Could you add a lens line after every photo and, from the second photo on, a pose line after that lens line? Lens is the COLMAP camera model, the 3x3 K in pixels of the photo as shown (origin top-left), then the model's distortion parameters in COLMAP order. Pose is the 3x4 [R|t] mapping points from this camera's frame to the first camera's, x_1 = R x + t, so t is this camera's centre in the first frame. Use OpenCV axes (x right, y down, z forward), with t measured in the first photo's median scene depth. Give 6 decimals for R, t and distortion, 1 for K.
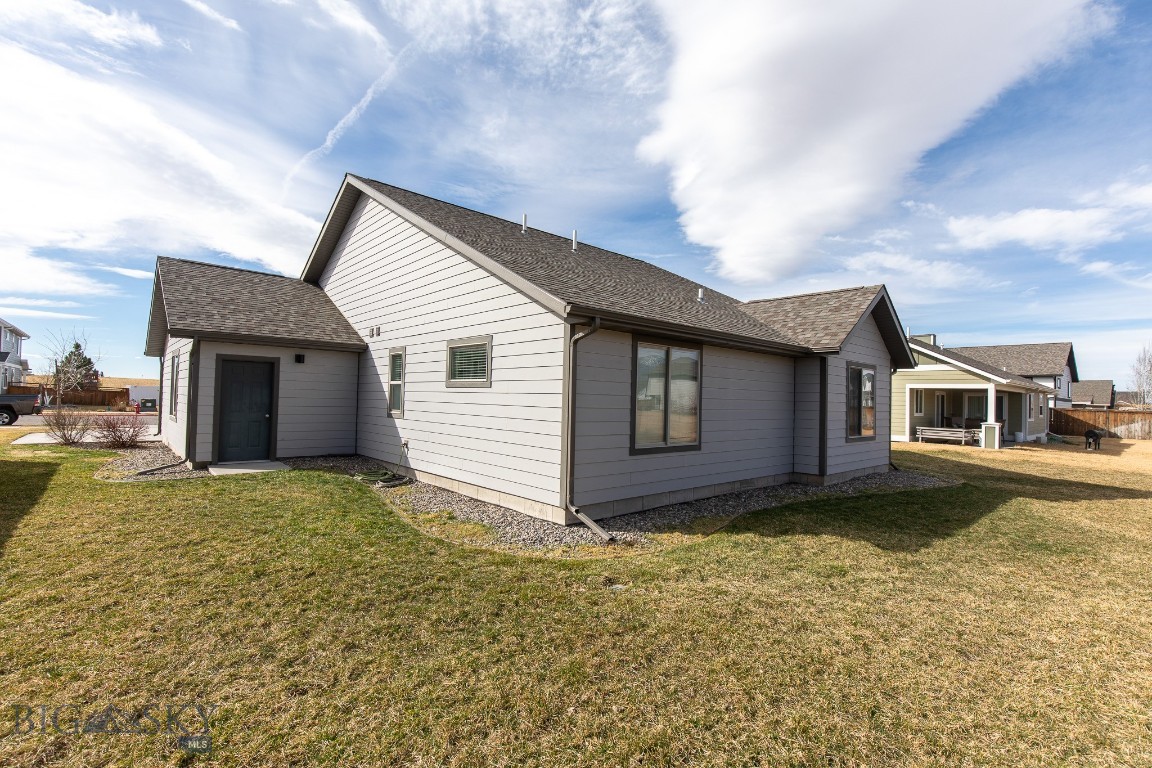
lens RADIAL K [[509.8, 0, 574.7], [0, 509.8, 389.2], [0, 0, 1]] dist [0.001765, 0.000324]
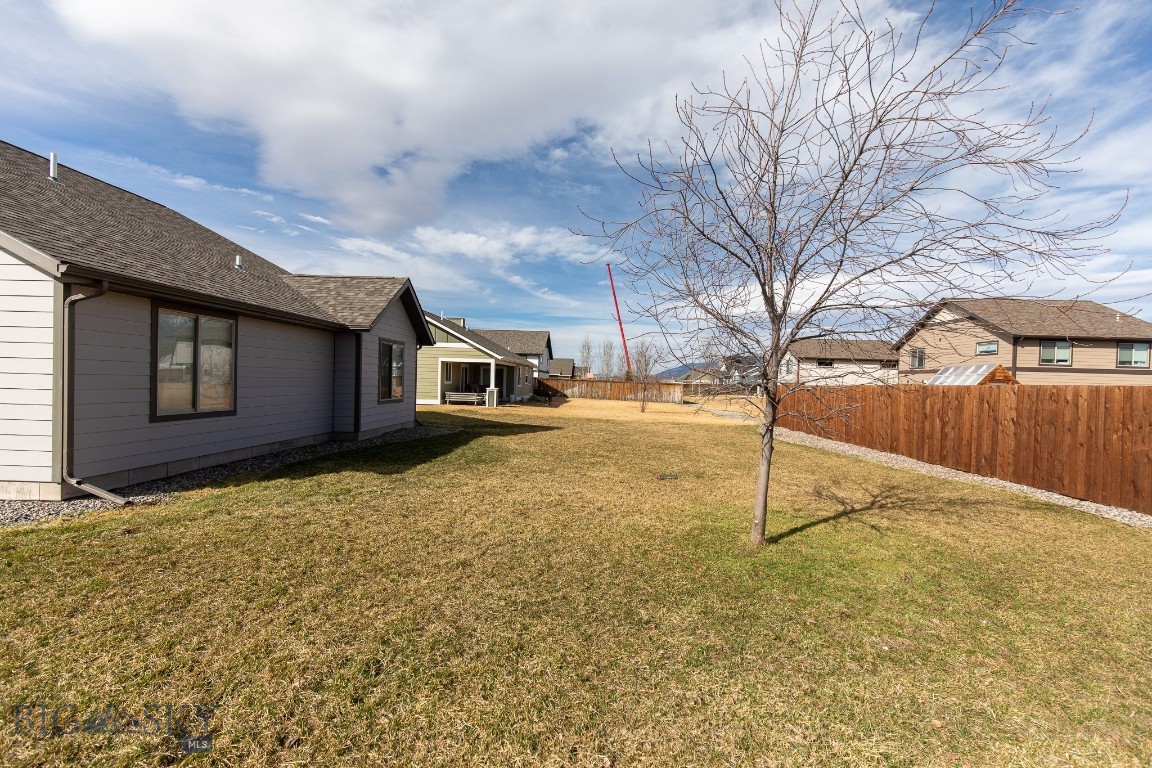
lens RADIAL K [[509.8, 0, 574.7], [0, 509.8, 389.2], [0, 0, 1]] dist [0.001765, 0.000324]
pose [[0.691697, -0.018327, 0.721956, -0.031860], [-0.023002, 0.998612, 0.047388, -0.000921], [-0.721822, -0.049385, 0.690315, -0.248128]]
